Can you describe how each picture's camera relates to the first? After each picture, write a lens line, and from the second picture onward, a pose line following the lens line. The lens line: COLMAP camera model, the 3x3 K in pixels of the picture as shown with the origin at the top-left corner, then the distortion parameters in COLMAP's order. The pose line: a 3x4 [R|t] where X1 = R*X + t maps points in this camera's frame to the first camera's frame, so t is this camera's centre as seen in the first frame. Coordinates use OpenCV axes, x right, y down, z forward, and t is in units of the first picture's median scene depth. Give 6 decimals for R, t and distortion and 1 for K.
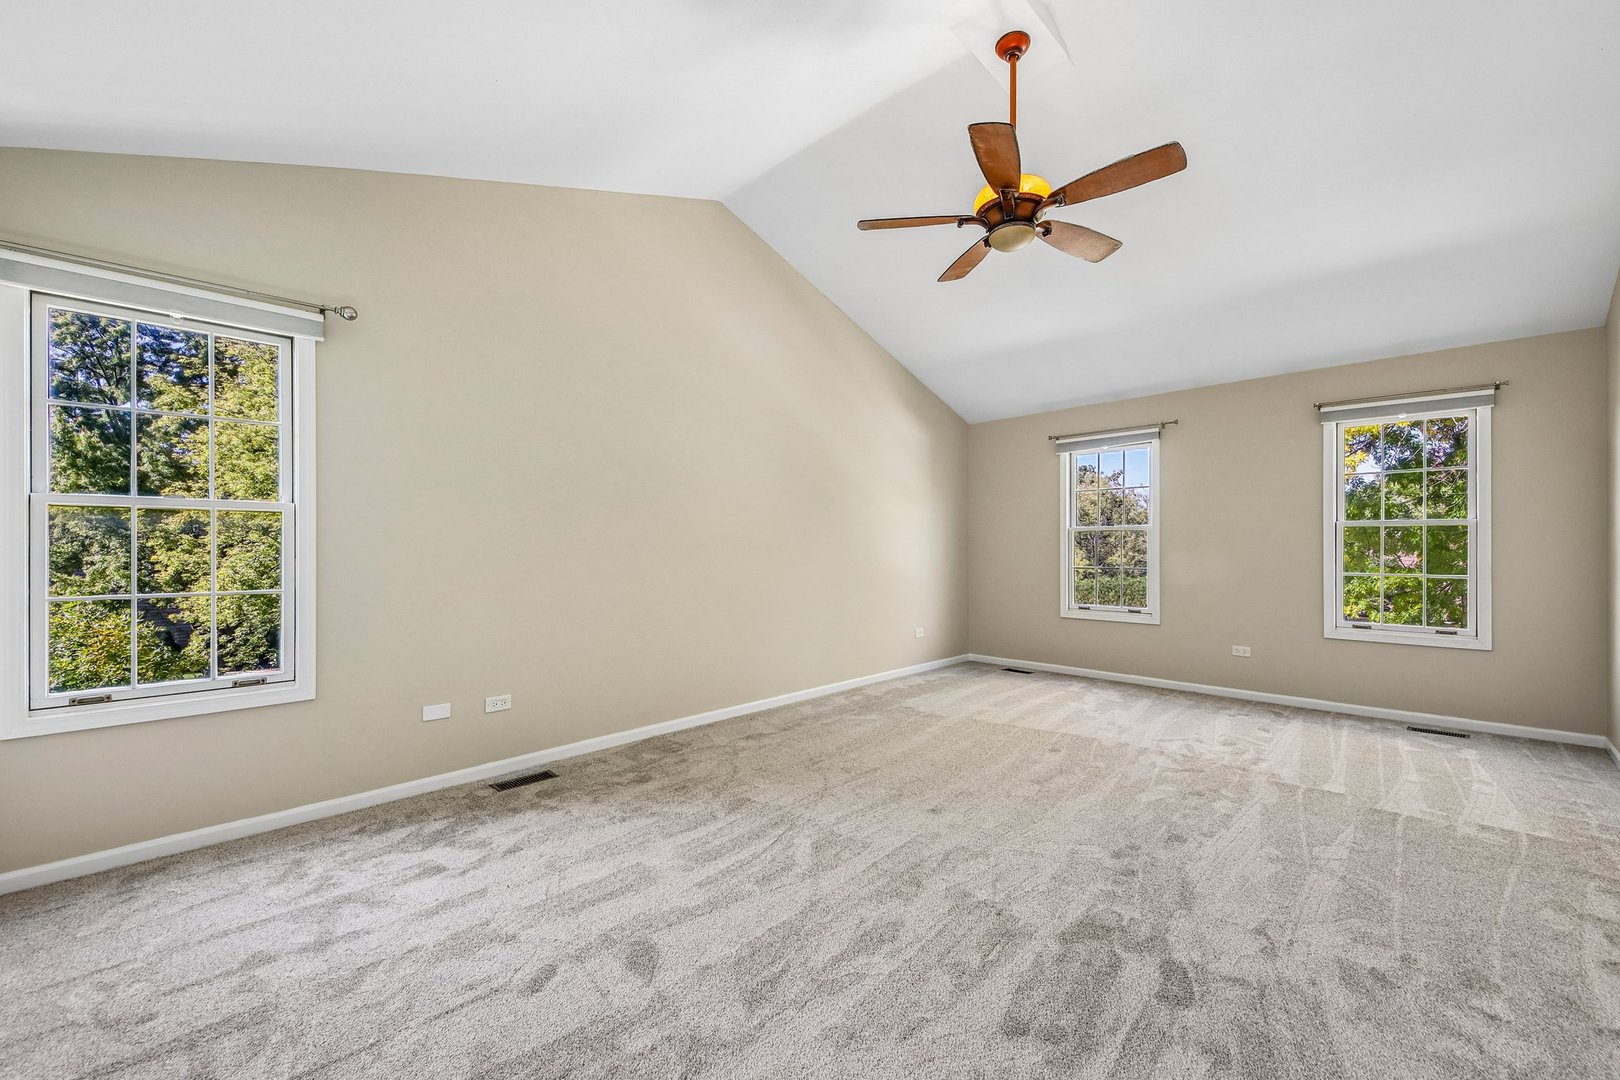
lens RADIAL K [[634.4, 0, 804.8], [0, 634.4, 549.1], [0, 0, 1]] dist [0.068144, -0.035471]
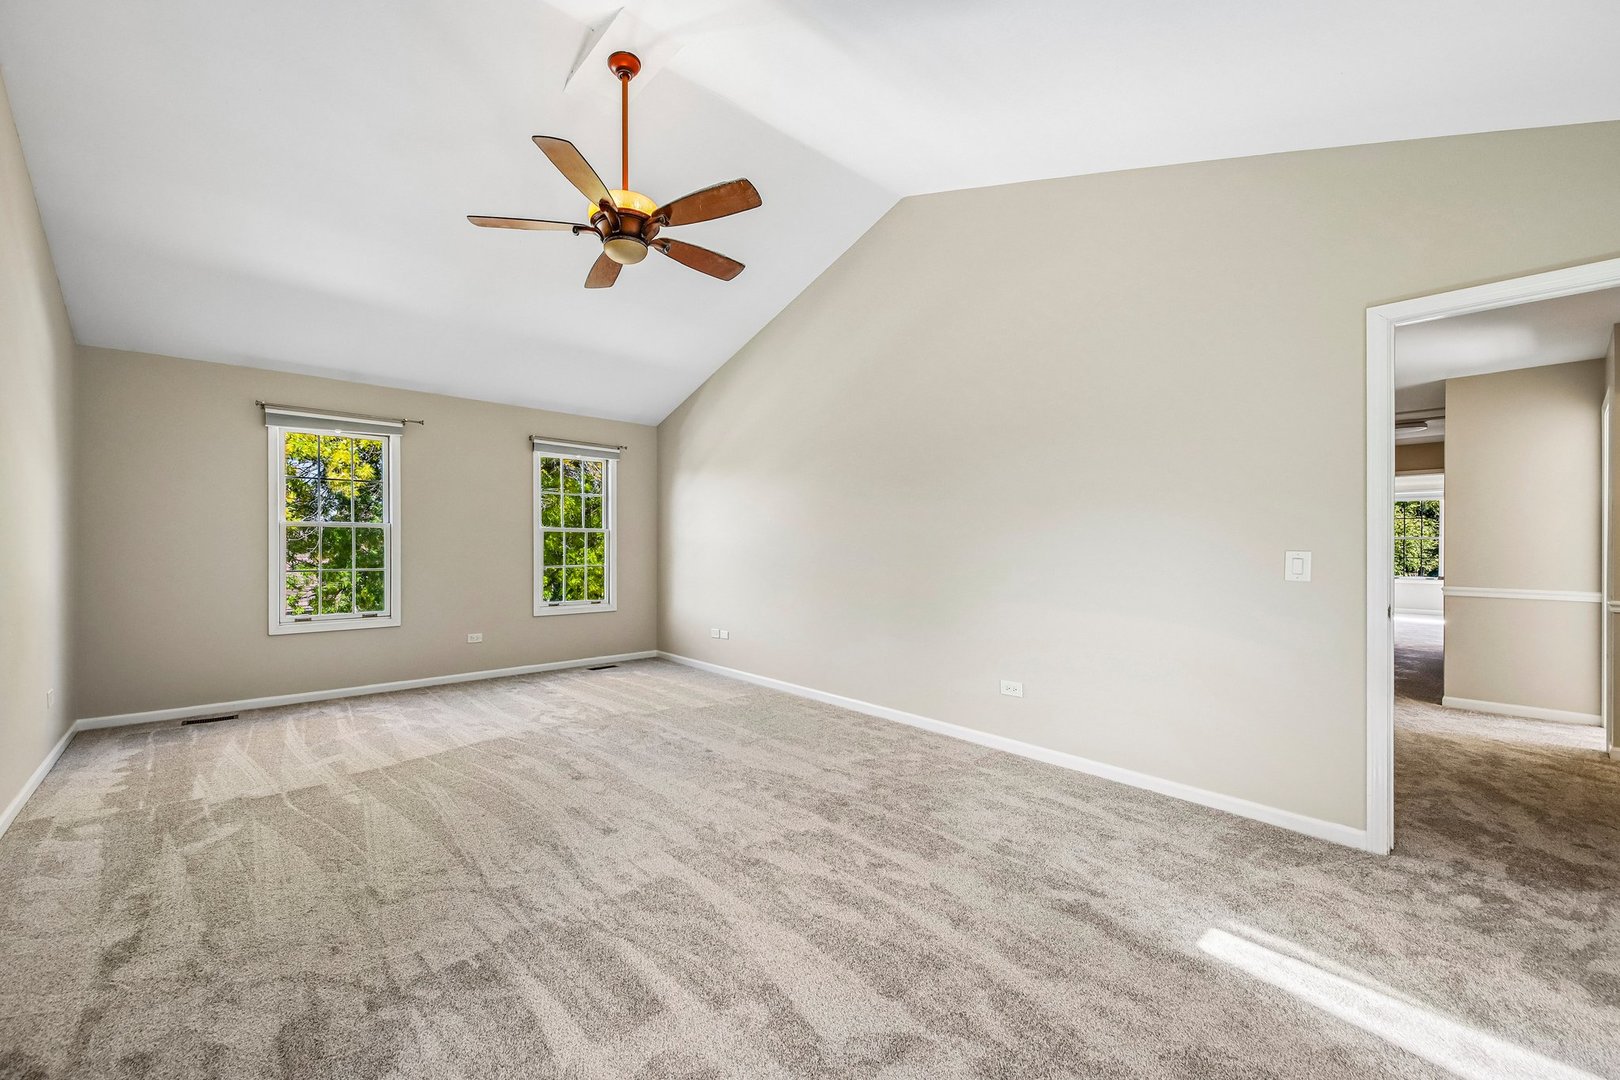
lens RADIAL K [[613.8, 0, 786.1], [0, 613.8, 546.1], [0, 0, 1]] dist [0.062674, -0.024441]
pose [[0.123620, 0.001190, 0.992329, -0.492771], [0.000268, 0.999999, -0.001233, -0.002777], [-0.992330, 0.000418, 0.123620, 0.472952]]
